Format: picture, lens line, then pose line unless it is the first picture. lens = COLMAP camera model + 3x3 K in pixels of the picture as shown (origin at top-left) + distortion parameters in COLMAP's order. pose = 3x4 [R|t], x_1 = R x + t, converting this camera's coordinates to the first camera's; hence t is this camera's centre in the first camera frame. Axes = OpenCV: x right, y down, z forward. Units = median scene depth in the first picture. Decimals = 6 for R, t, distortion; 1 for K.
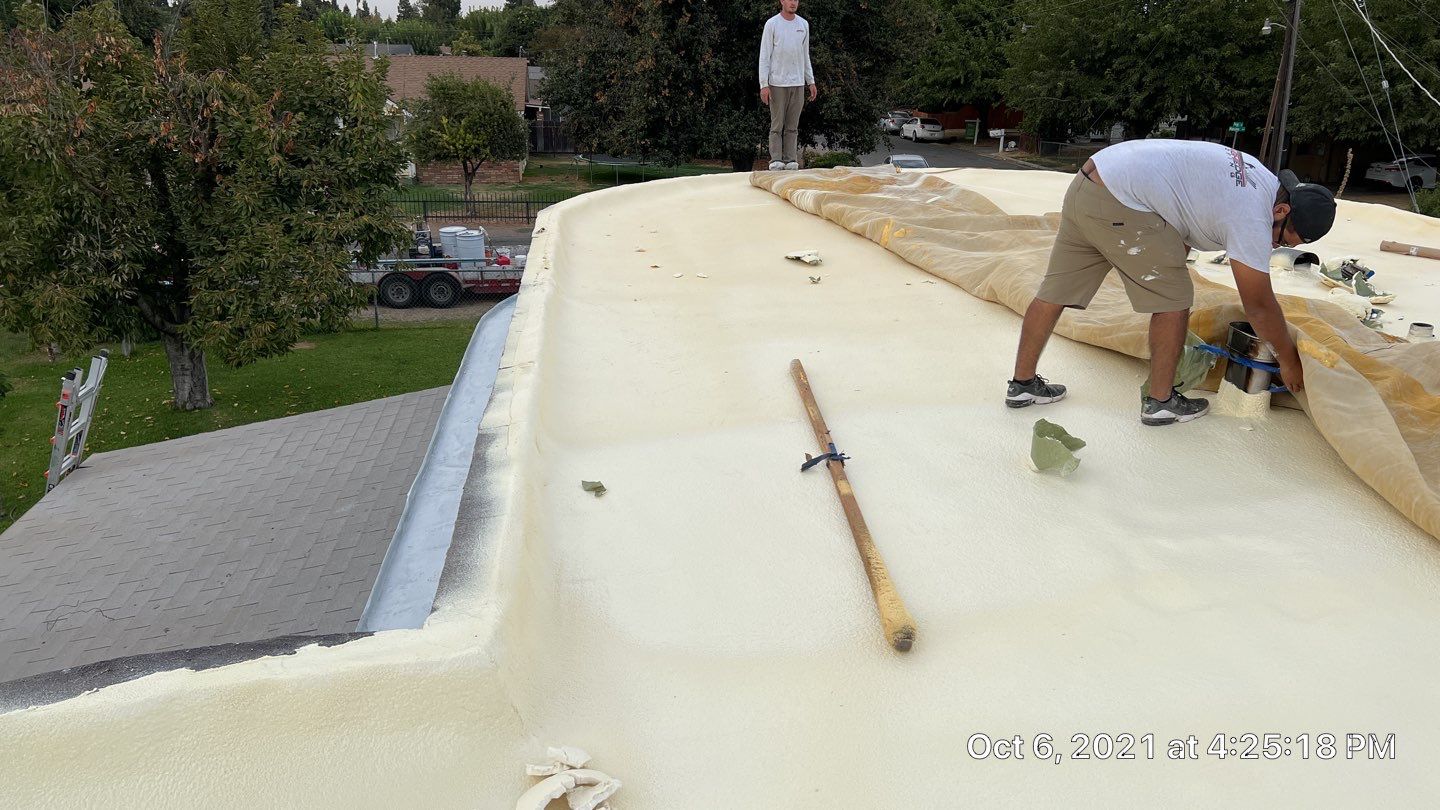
lens RADIAL K [[1080.3, 0, 726.2], [0, 1080.3, 416.4], [0, 0, 1]] dist [0.010606, -0.014763]
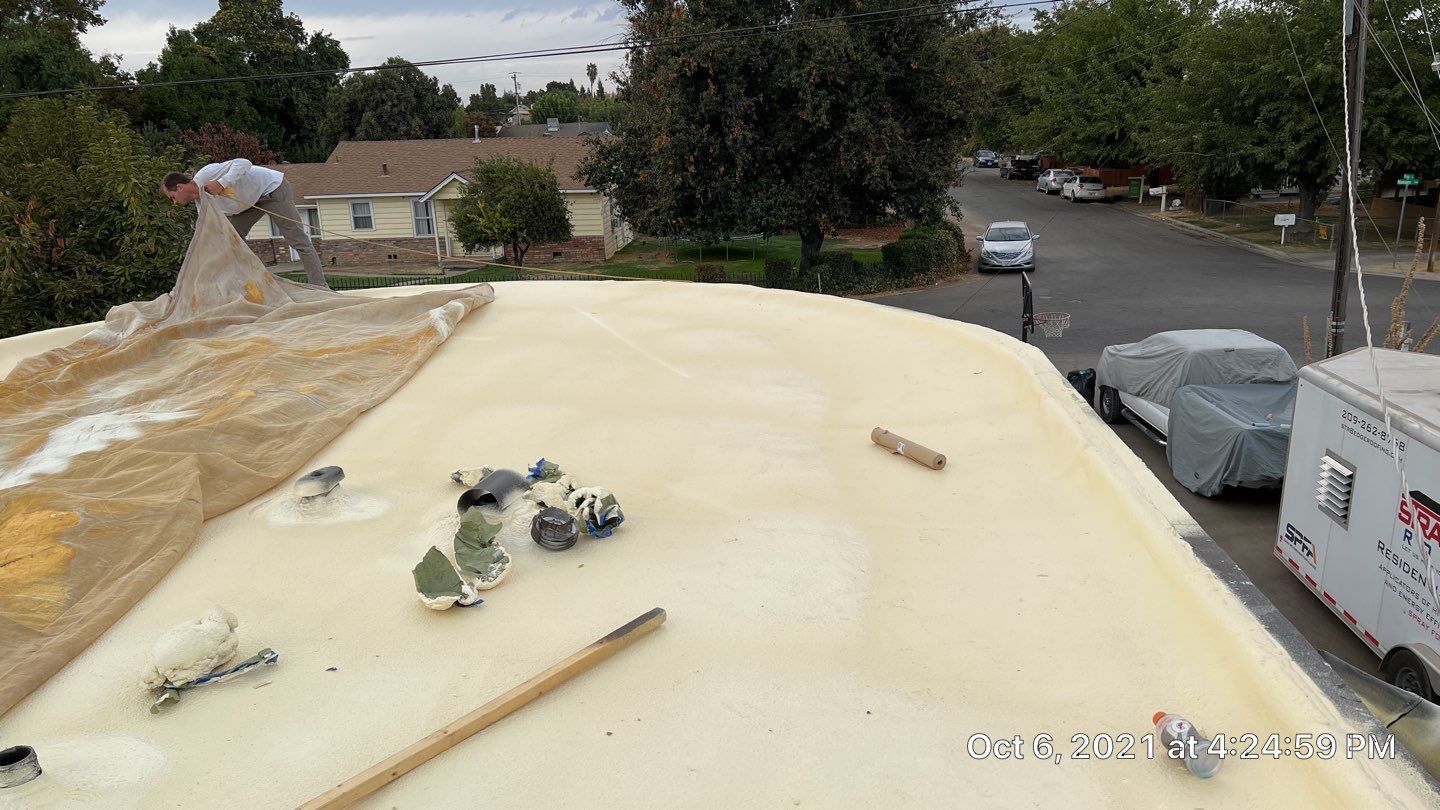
lens RADIAL K [[1080.3, 0, 726.2], [0, 1080.3, 416.4], [0, 0, 1]] dist [0.010606, -0.014763]
pose [[0.976161, 0.012094, -0.216711, 0.166145], [-0.023649, 0.998429, -0.050805, -0.033999], [0.215756, 0.054719, 0.974913, 0.091436]]
